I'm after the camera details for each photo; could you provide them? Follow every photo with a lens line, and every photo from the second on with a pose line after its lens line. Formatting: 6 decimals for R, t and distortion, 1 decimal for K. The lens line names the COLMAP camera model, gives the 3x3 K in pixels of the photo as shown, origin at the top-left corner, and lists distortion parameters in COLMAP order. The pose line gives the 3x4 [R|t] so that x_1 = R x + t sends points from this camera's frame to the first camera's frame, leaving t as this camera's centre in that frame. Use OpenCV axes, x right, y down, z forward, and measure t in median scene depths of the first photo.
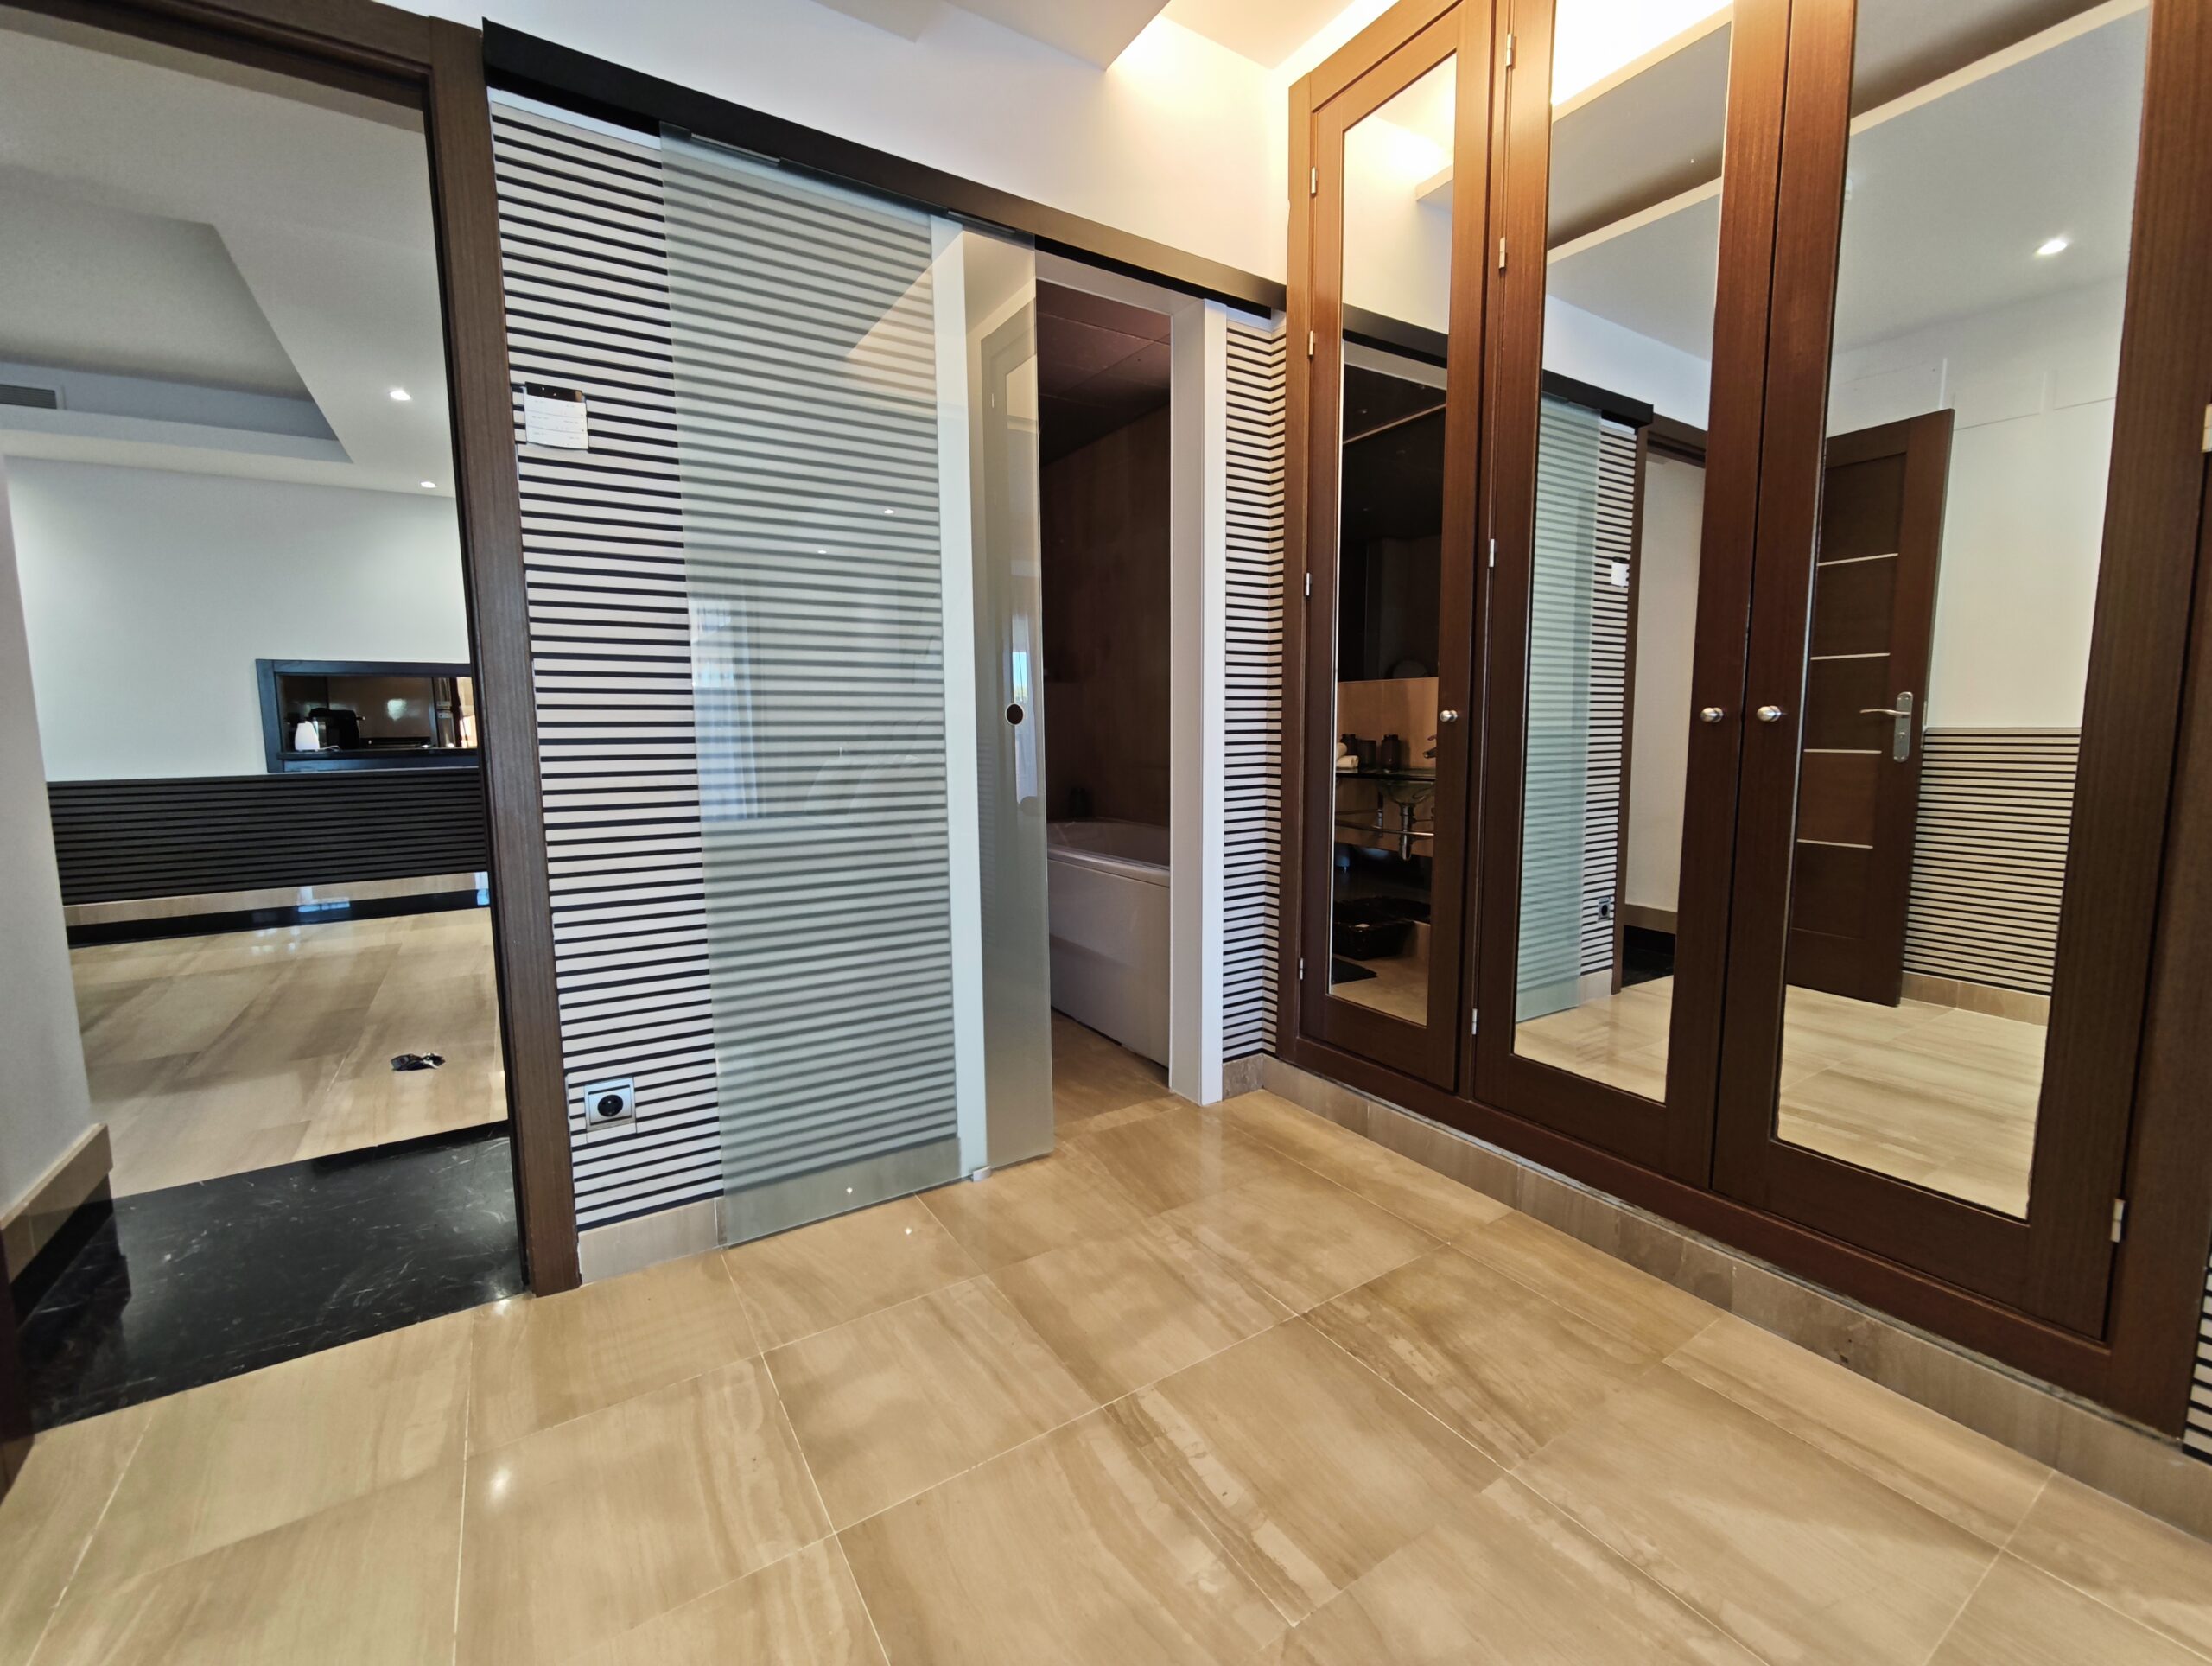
lens RADIAL K [[949.0, 0, 1106.0], [0, 949.0, 833.0], [0, 0, 1]] dist [-0.000838, 0.000277]
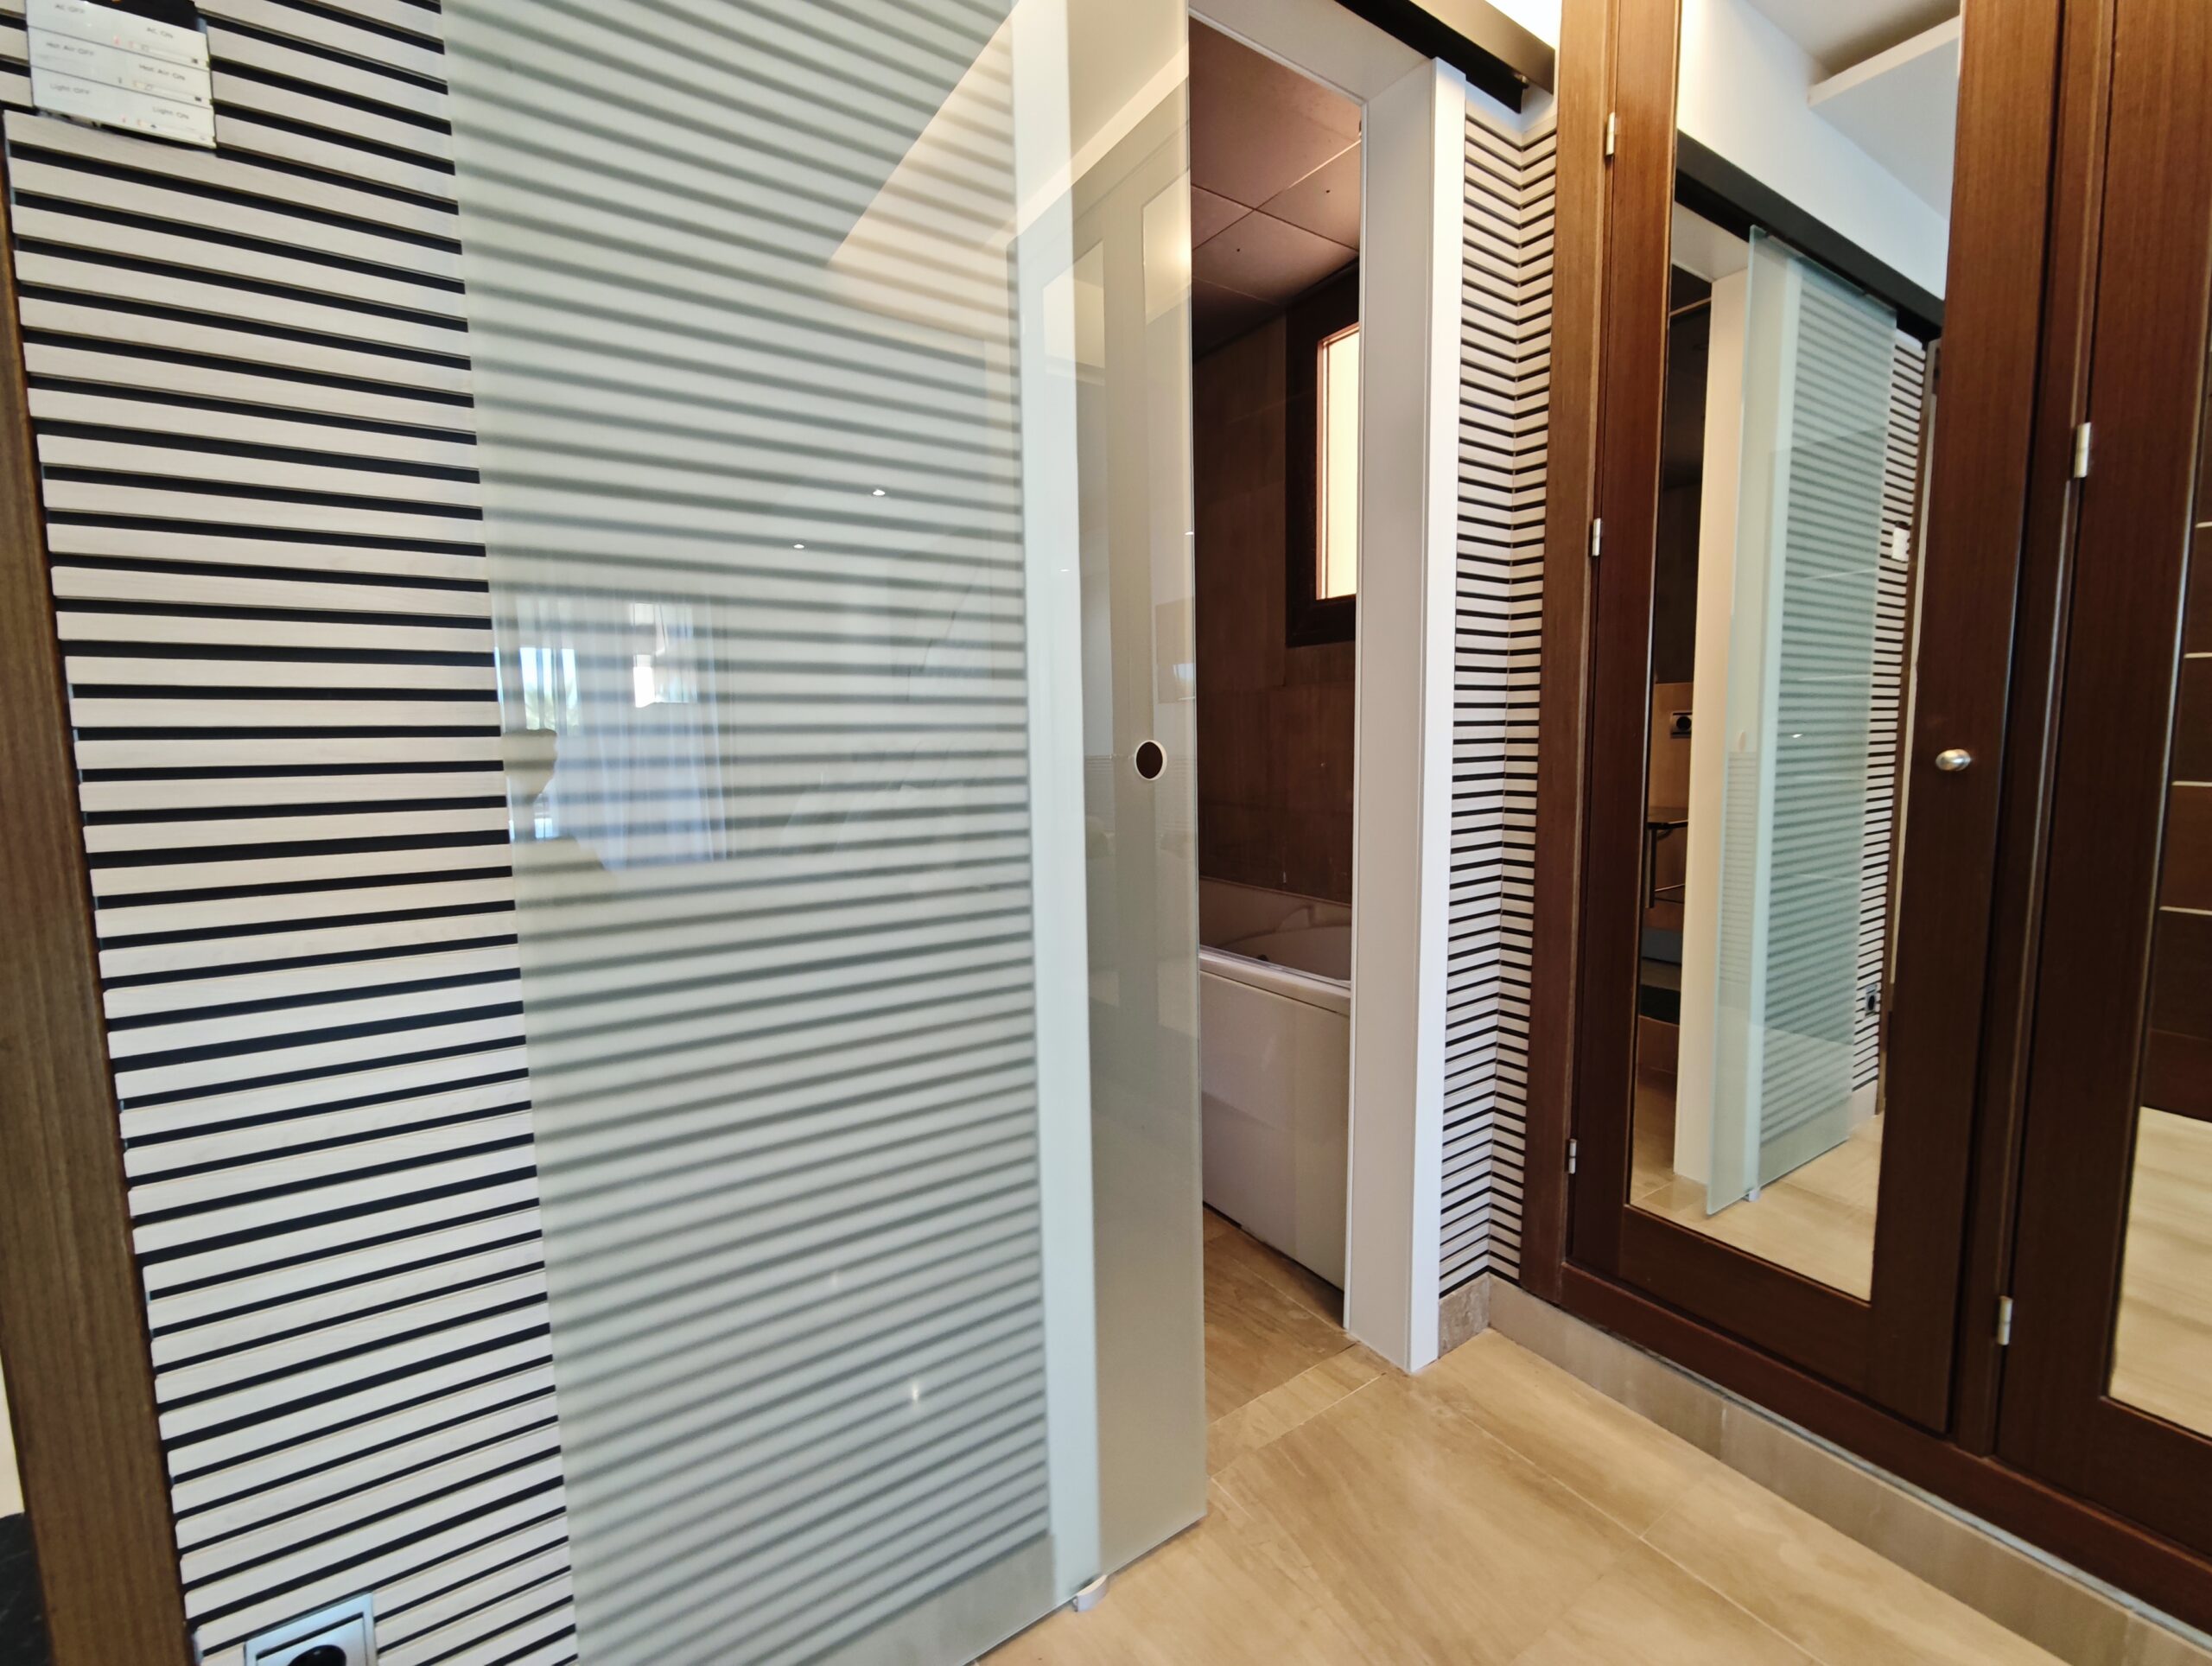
lens RADIAL K [[949.0, 0, 1106.0], [0, 949.0, 833.0], [0, 0, 1]] dist [-0.000838, 0.000277]
pose [[0.999819, -0.008726, 0.016915, -0.112420], [0.008926, 0.999890, -0.011815, -0.066106], [-0.016810, 0.011964, 0.999787, 0.389947]]
